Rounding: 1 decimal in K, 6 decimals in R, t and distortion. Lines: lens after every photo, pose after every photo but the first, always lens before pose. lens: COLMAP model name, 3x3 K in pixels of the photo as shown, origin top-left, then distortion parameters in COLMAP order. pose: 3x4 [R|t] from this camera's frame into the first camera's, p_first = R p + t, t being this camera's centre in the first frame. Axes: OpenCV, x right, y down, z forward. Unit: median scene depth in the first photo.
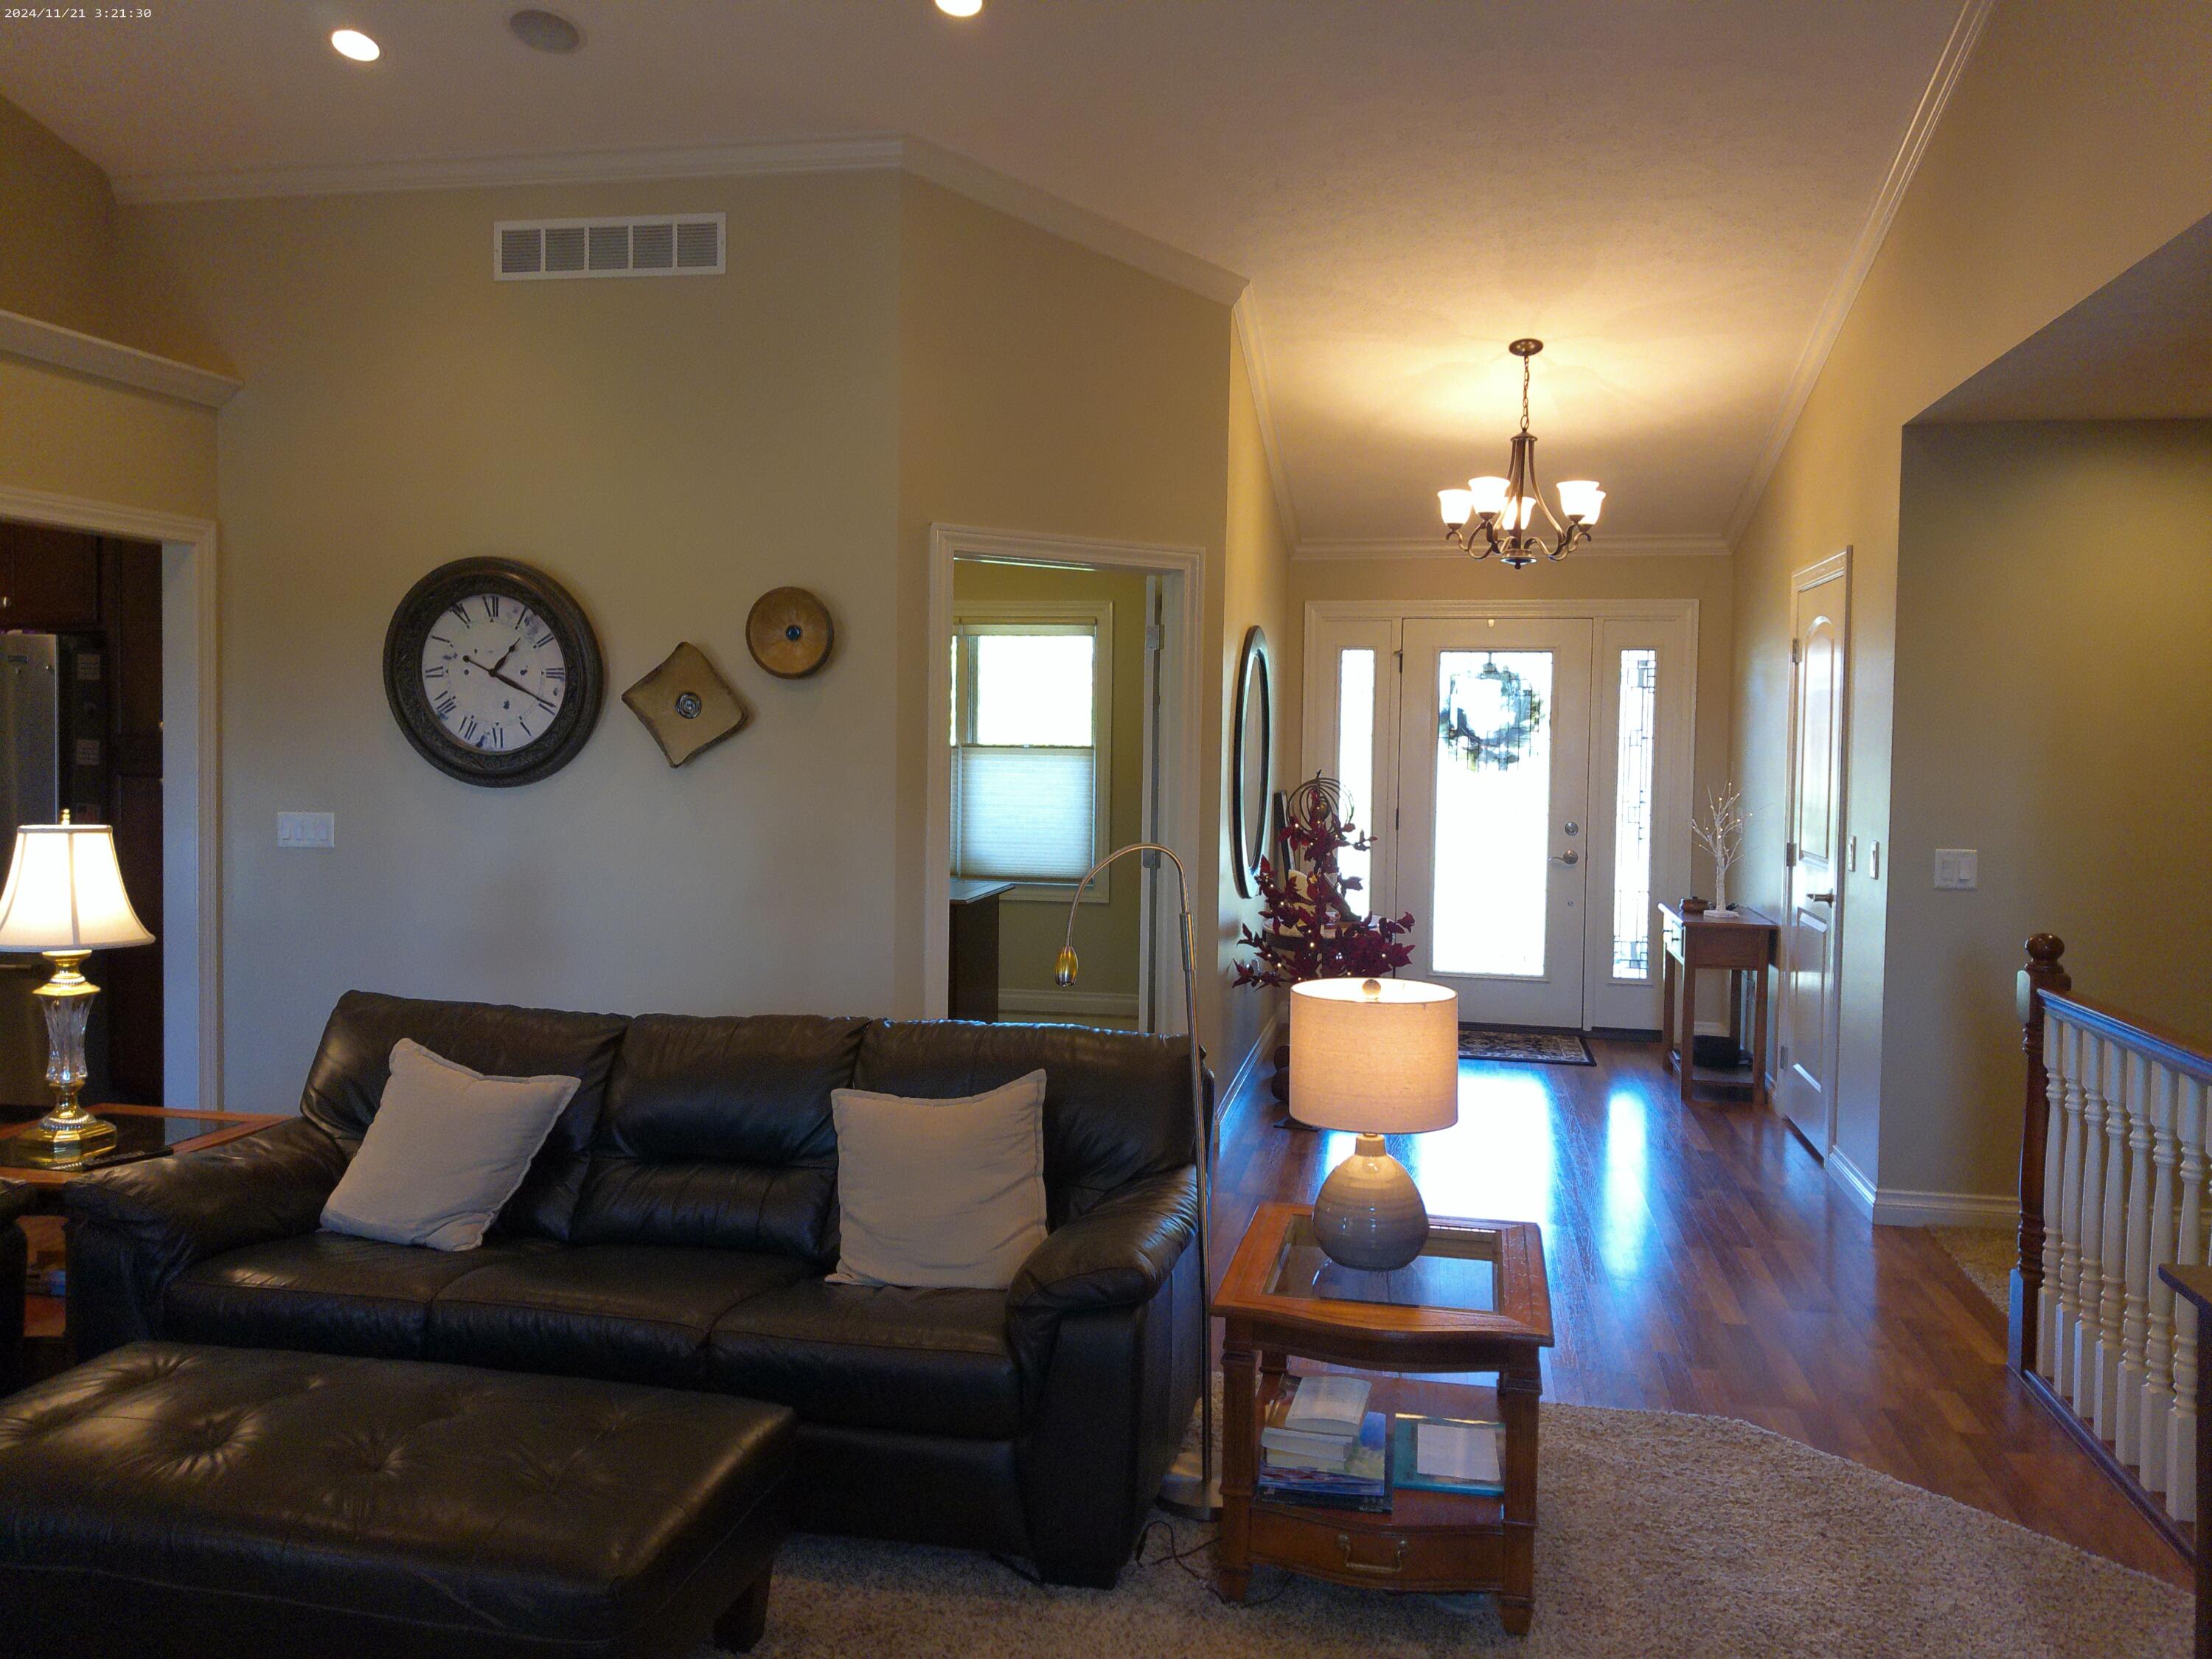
lens RADIAL K [[1705.7, 0, 1115.8], [0, 1705.7, 787.0], [0, 0, 1]] dist [0.089188, -0.102101]
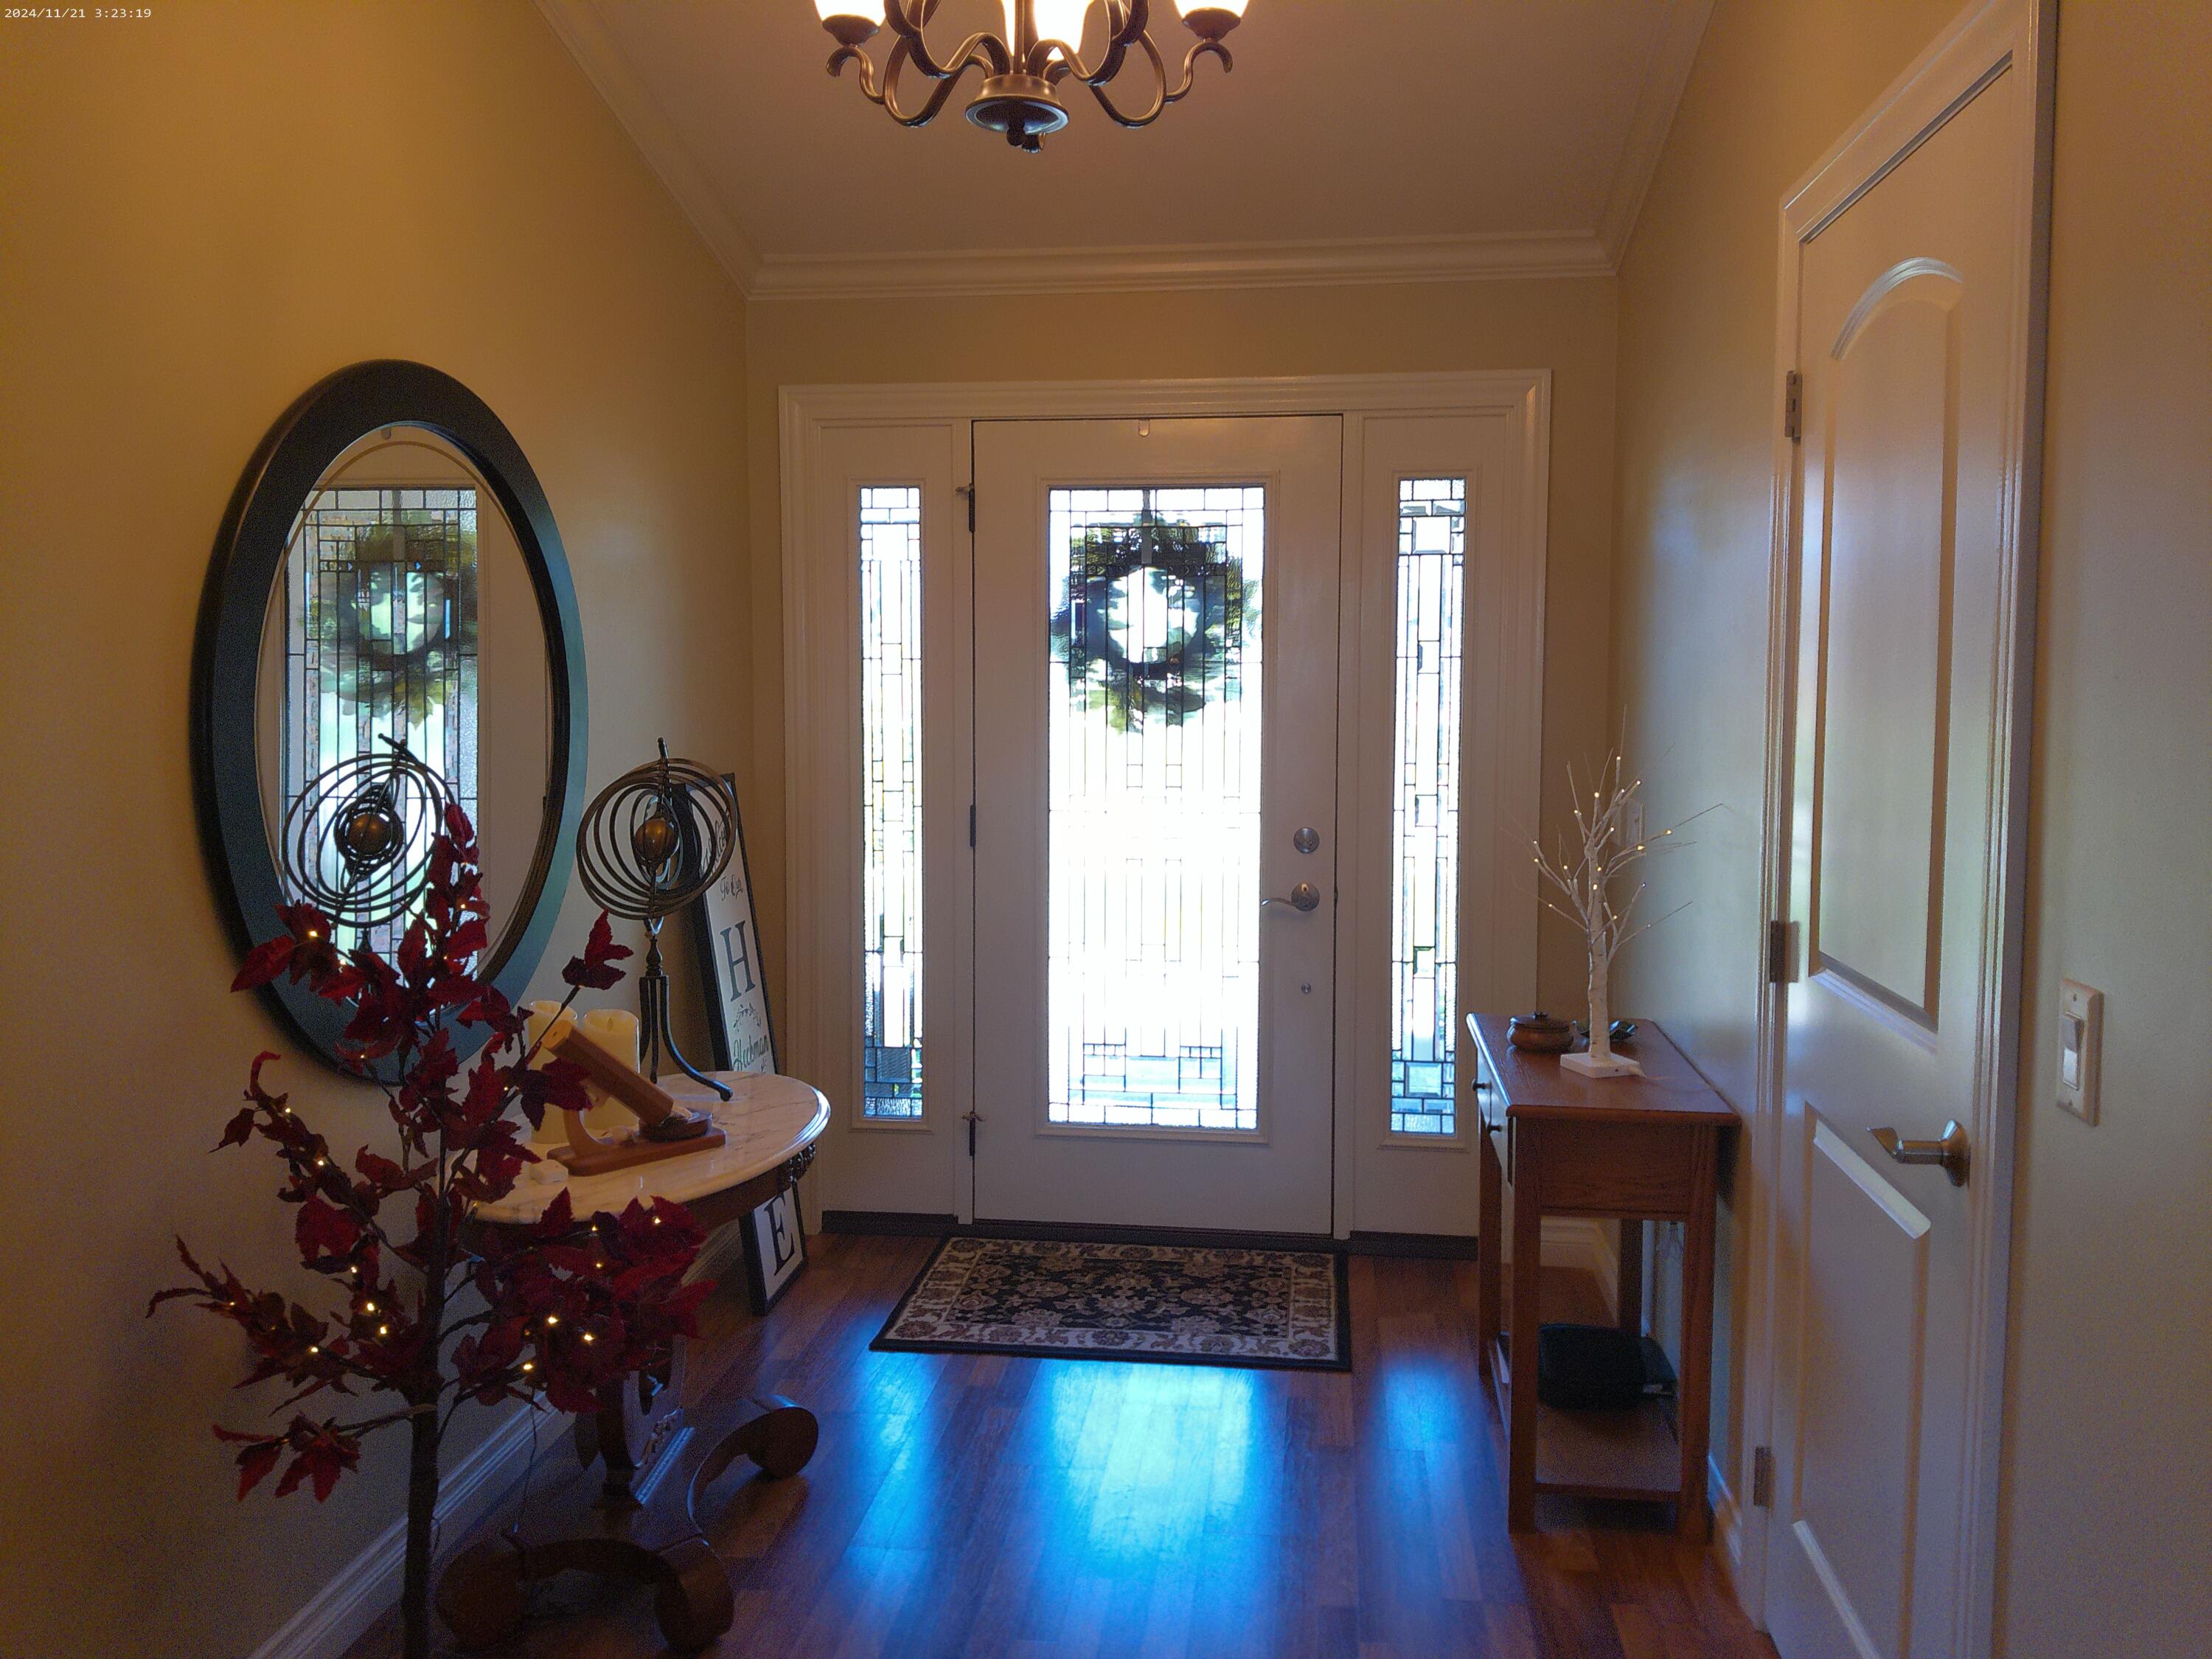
lens RADIAL K [[1705.7, 0, 1115.8], [0, 1705.7, 787.0], [0, 0, 1]] dist [0.089188, -0.102101]
pose [[0.997637, -0.016028, 0.066803, 0.178773], [0.013773, 0.999324, 0.034080, -0.009162], [-0.067304, -0.033079, 0.997184, 0.511905]]
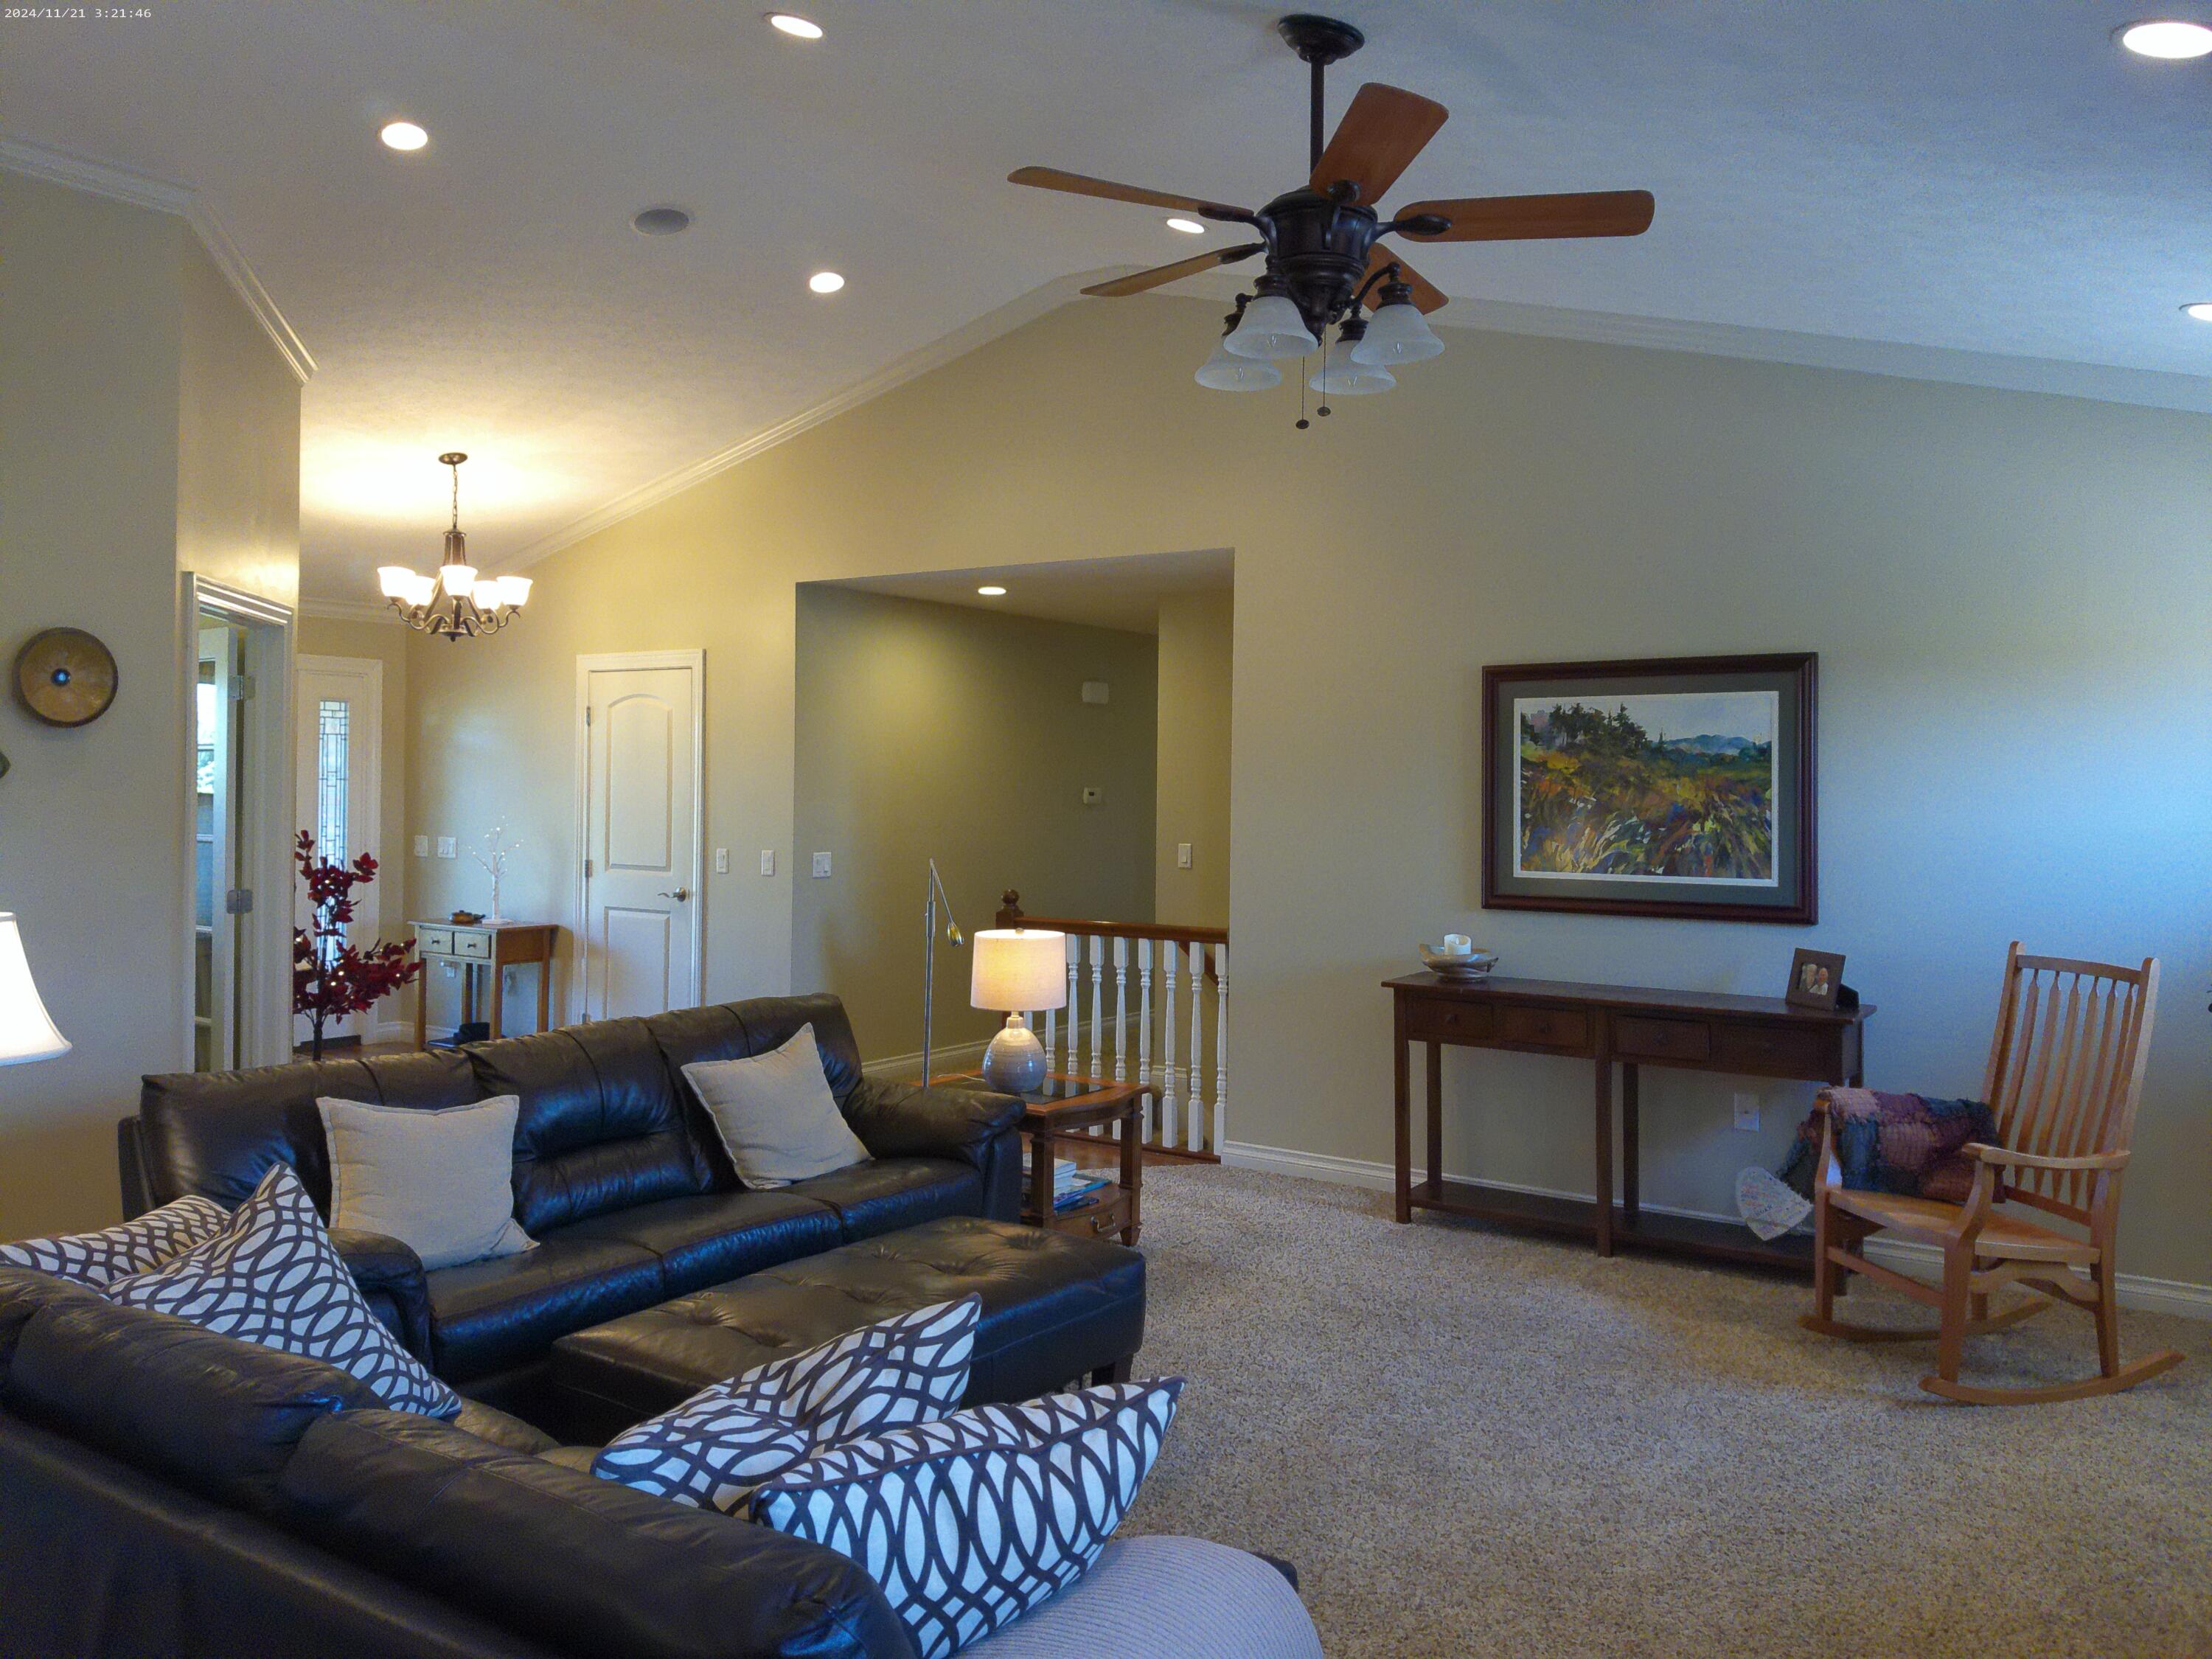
lens RADIAL K [[1705.7, 0, 1115.8], [0, 1705.7, 787.0], [0, 0, 1]] dist [0.089188, -0.102101]
pose [[0.412079, -0.012298, 0.911065, -0.516188], [0.028041, 0.999606, 0.000810, -0.010785], [-0.910717, 0.025214, 0.412262, 0.070310]]
